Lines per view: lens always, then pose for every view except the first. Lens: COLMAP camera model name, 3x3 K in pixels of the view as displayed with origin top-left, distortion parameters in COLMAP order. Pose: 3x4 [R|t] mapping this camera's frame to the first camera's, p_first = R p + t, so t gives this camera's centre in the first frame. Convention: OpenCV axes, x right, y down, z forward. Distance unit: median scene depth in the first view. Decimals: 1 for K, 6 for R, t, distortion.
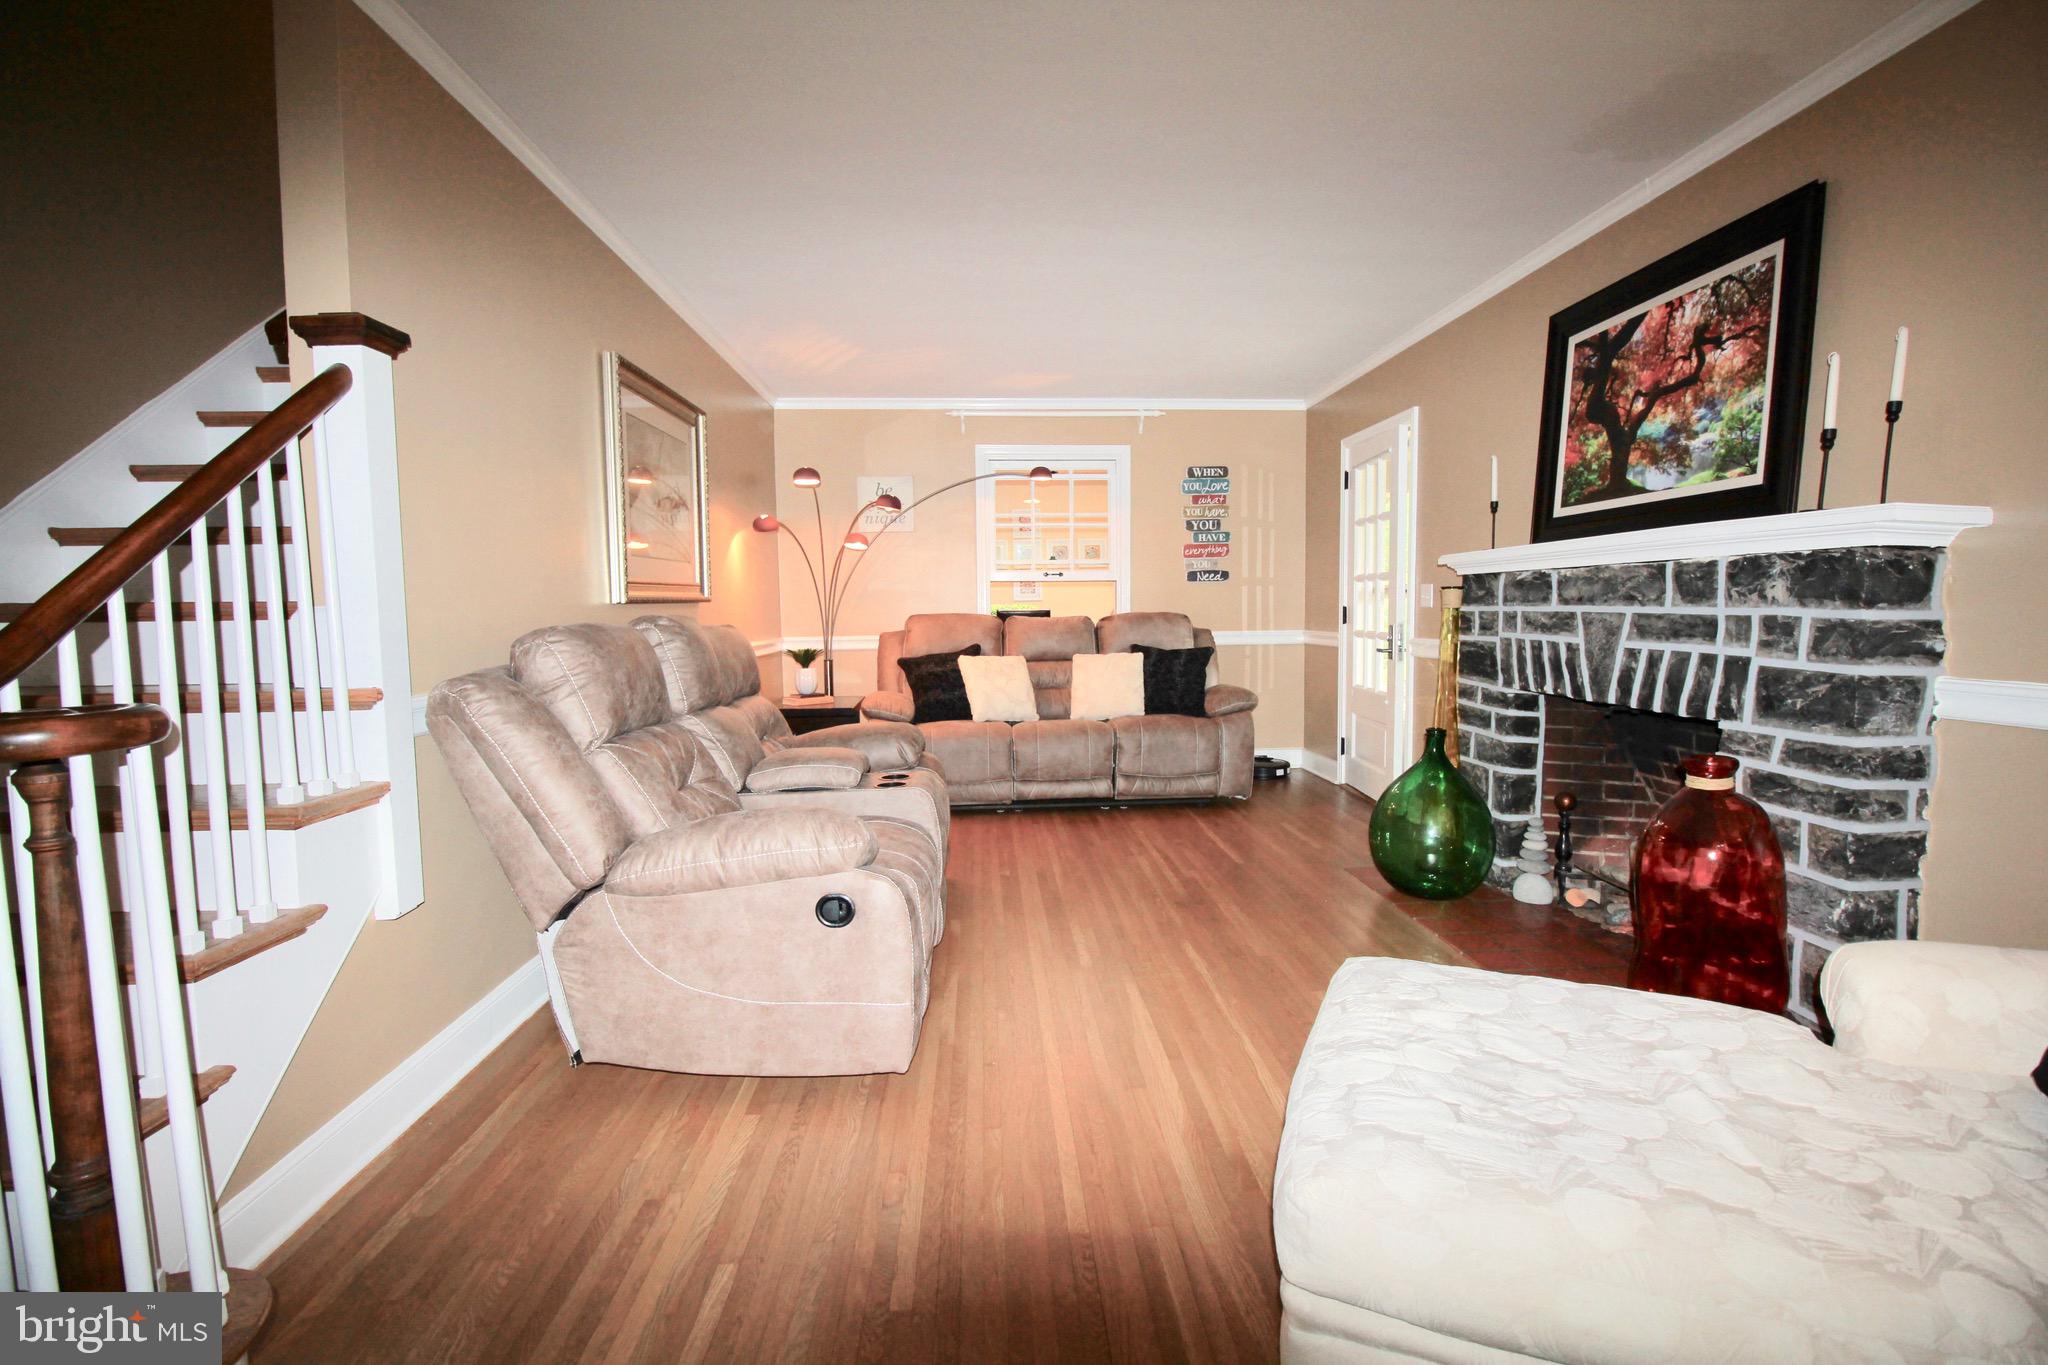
lens RADIAL K [[945.6, 0, 1034.5], [0, 945.6, 682.9], [0, 0, 1]] dist [-0.006537, -0.011909]
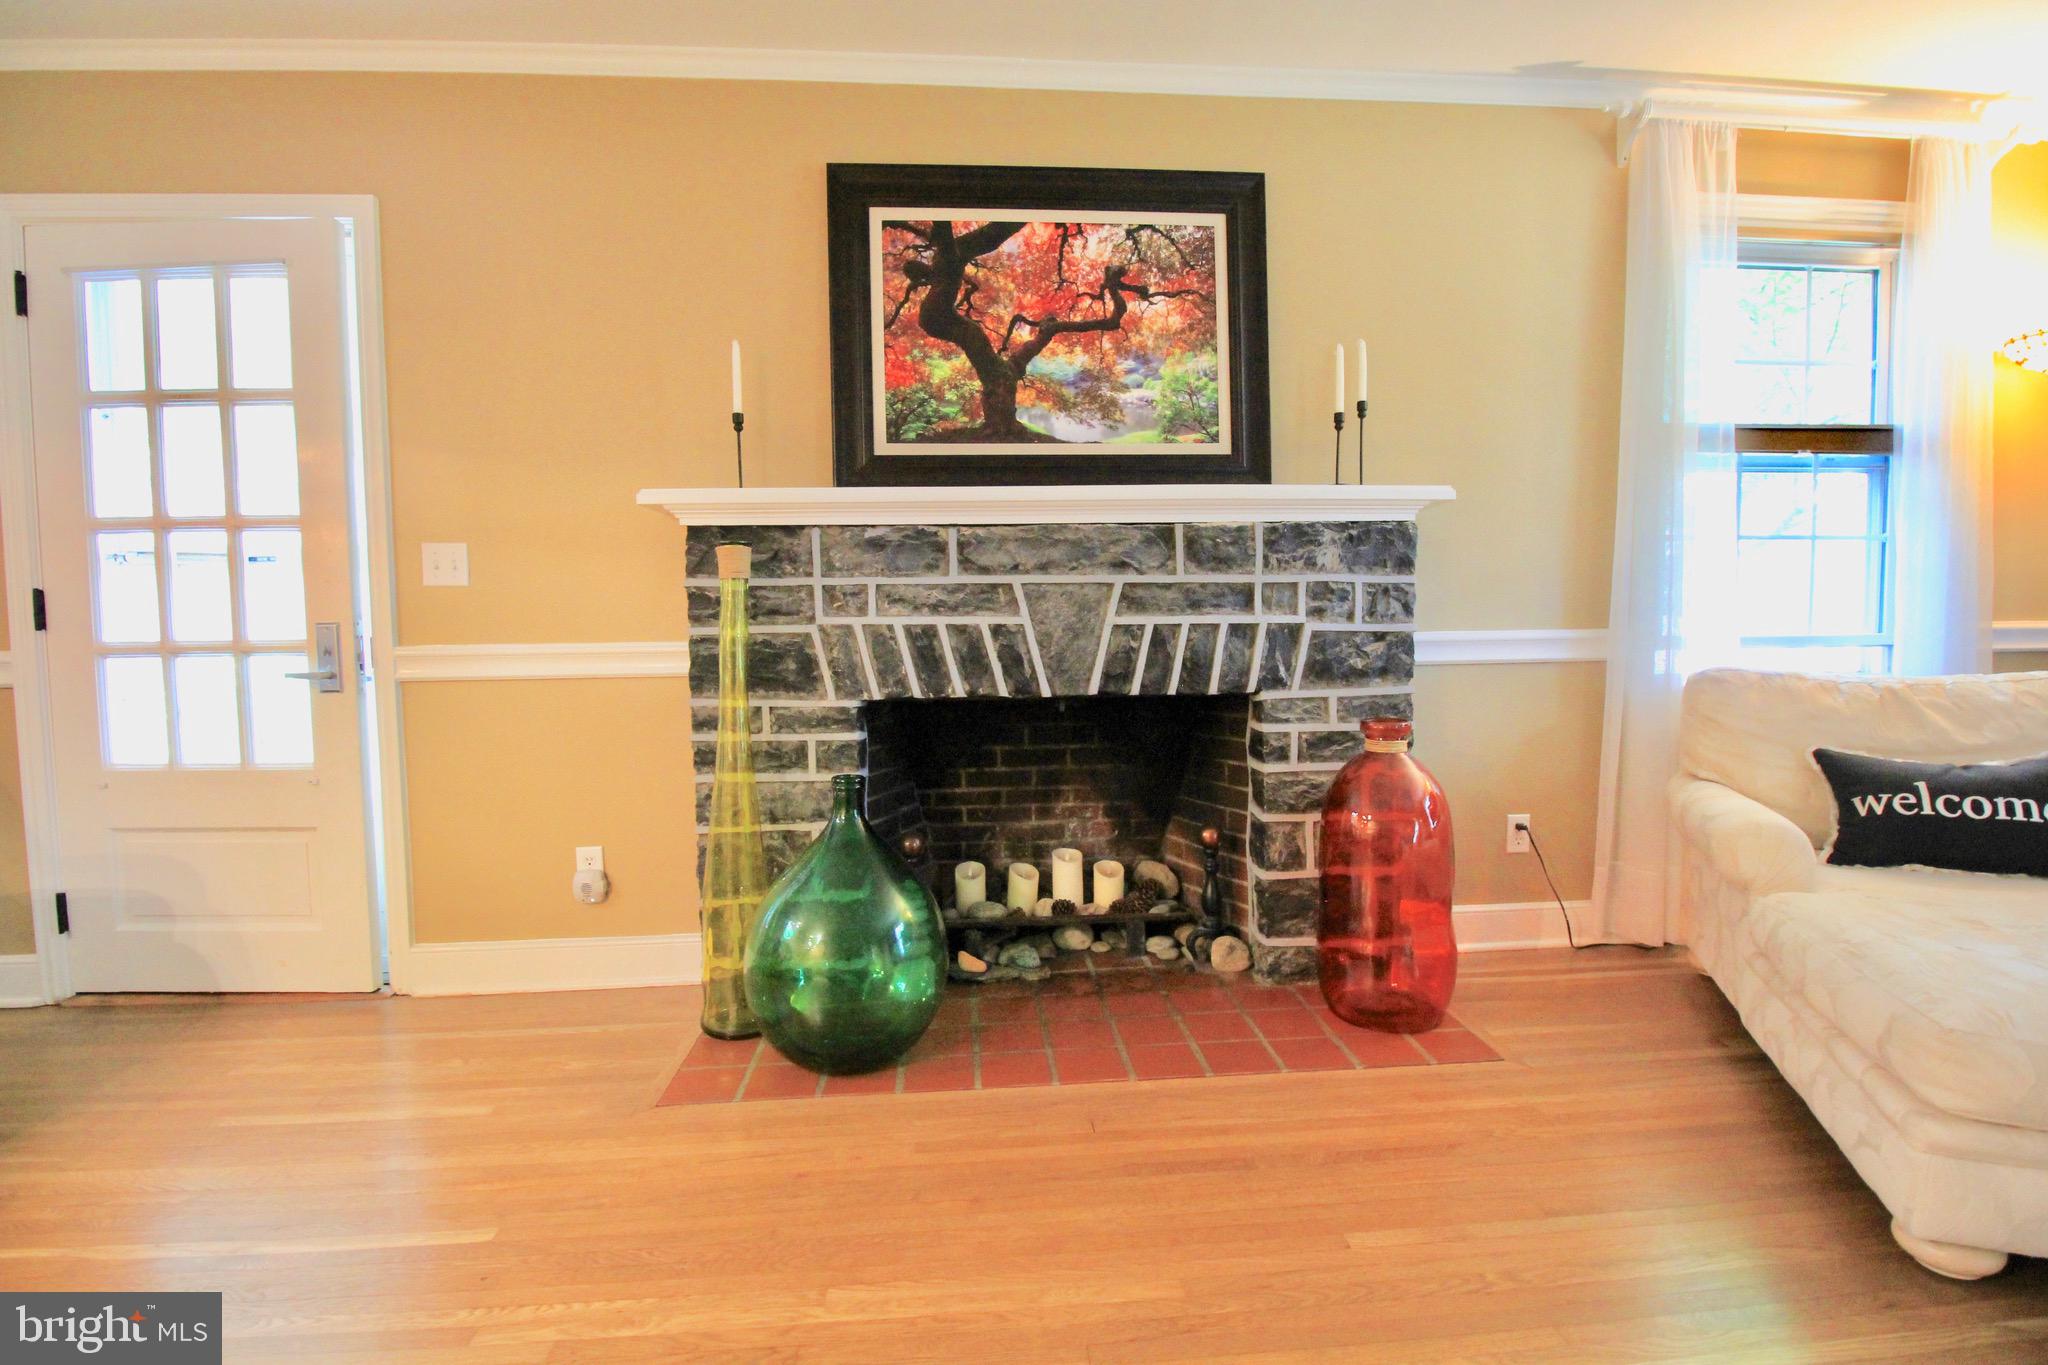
lens RADIAL K [[945.6, 0, 1021.4], [0, 945.6, 683.6], [0, 0, 1]] dist [-0.006537, -0.011909]
pose [[-0.025290, -0.052450, 0.998303, -0.213426], [0.092927, 0.994175, 0.054587, -0.040083], [-0.995352, 0.094150, -0.020269, 1.136757]]
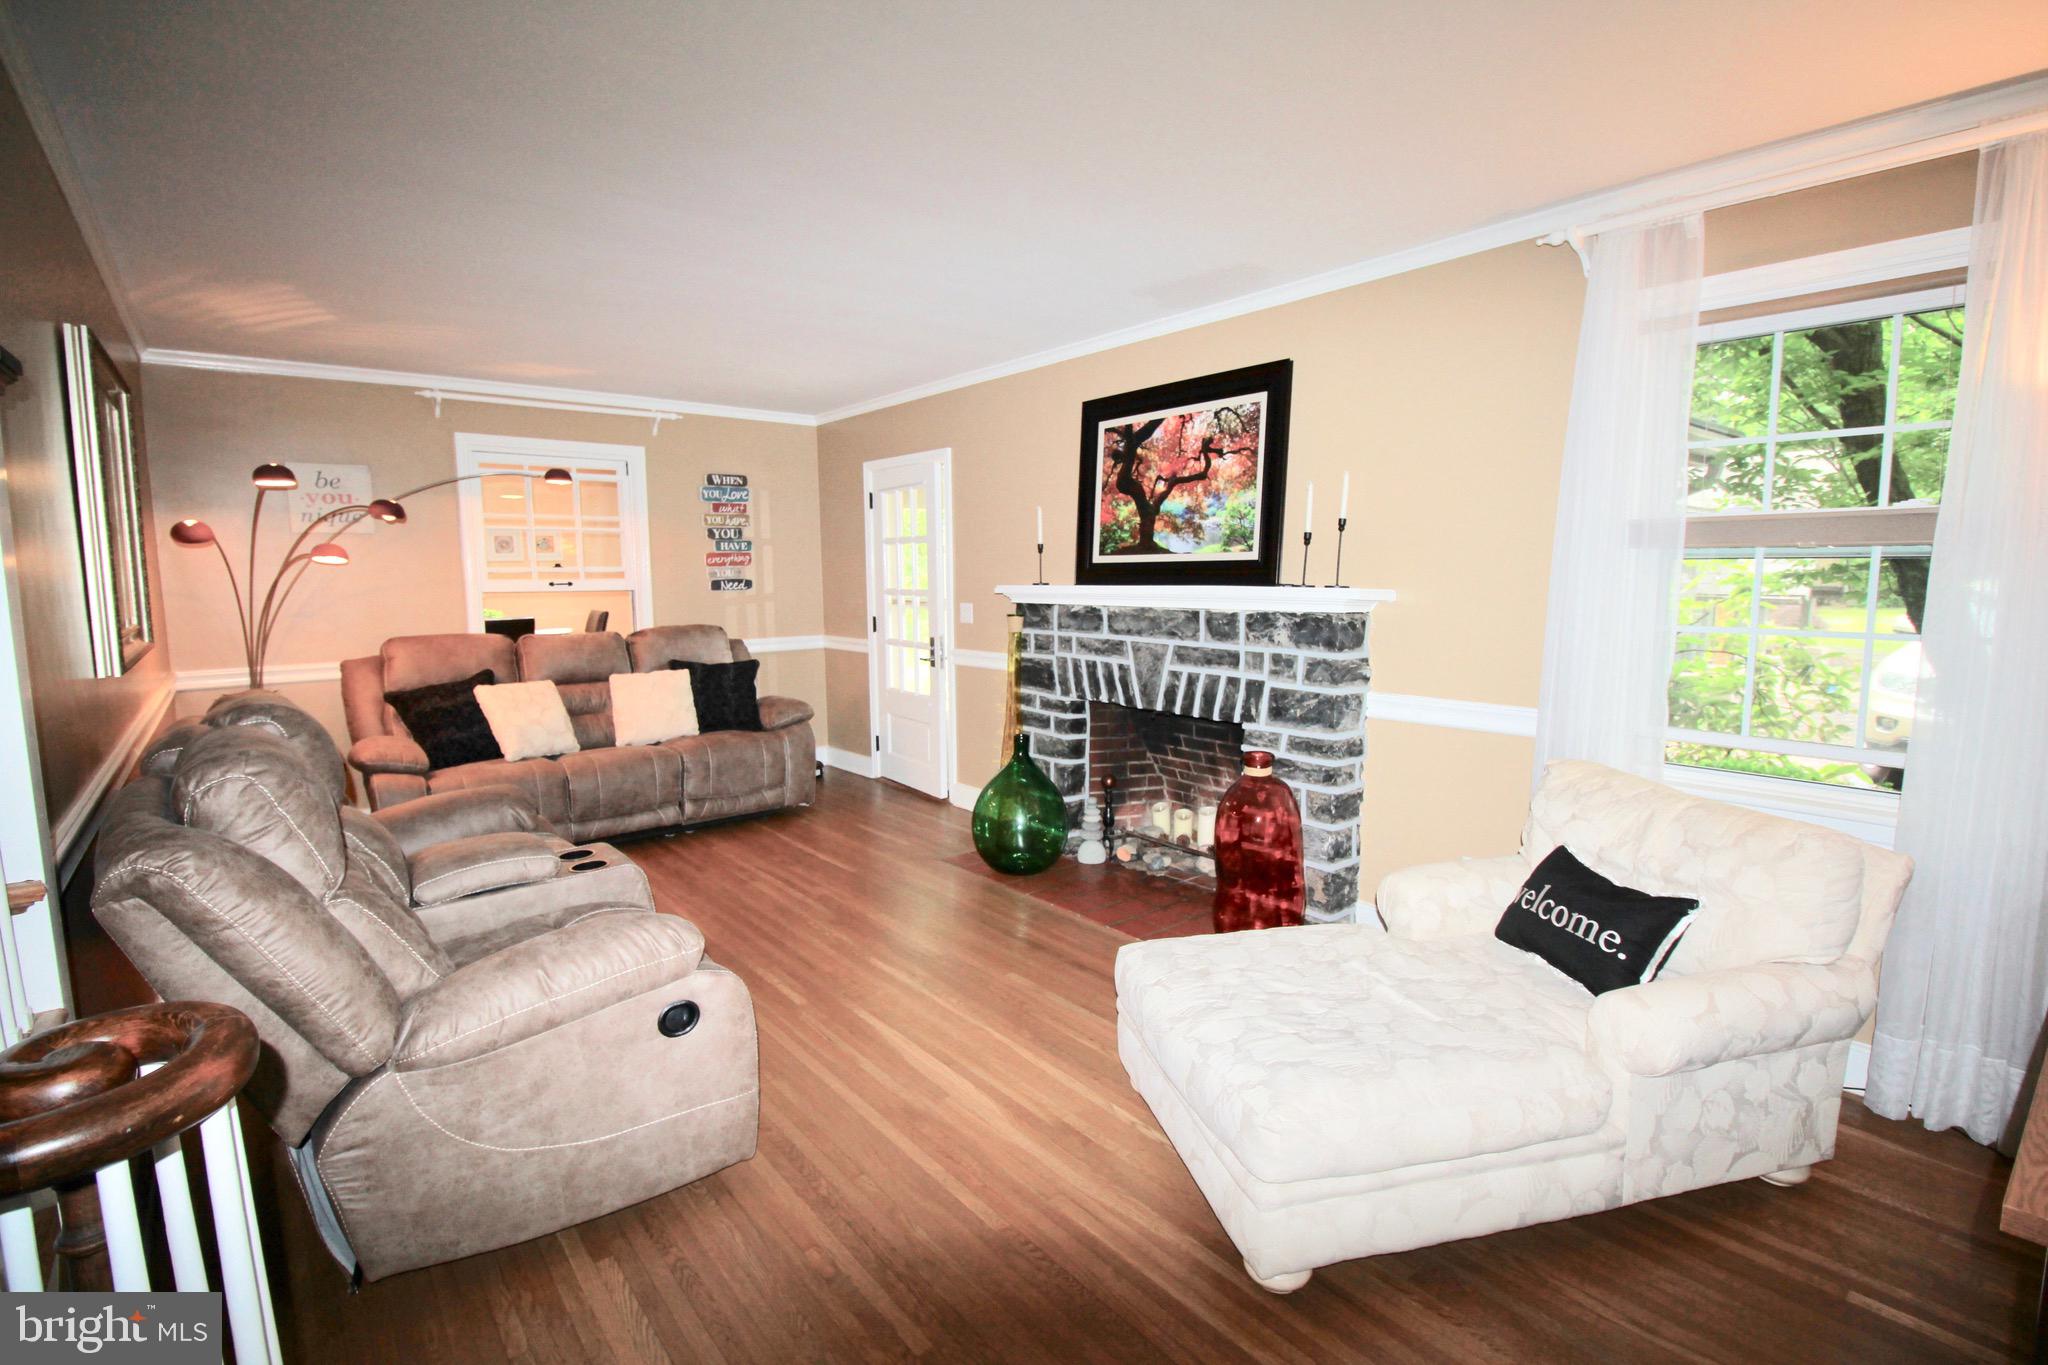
lens RADIAL K [[945.6, 0, 1036.3], [0, 945.6, 682.3], [0, 0, 1]] dist [-0.006537, -0.011909]
pose [[0.804111, -0.065458, 0.590864, -0.345938], [0.046474, 0.997799, 0.047292, -0.095916], [-0.592660, -0.010568, 0.805384, 0.012916]]
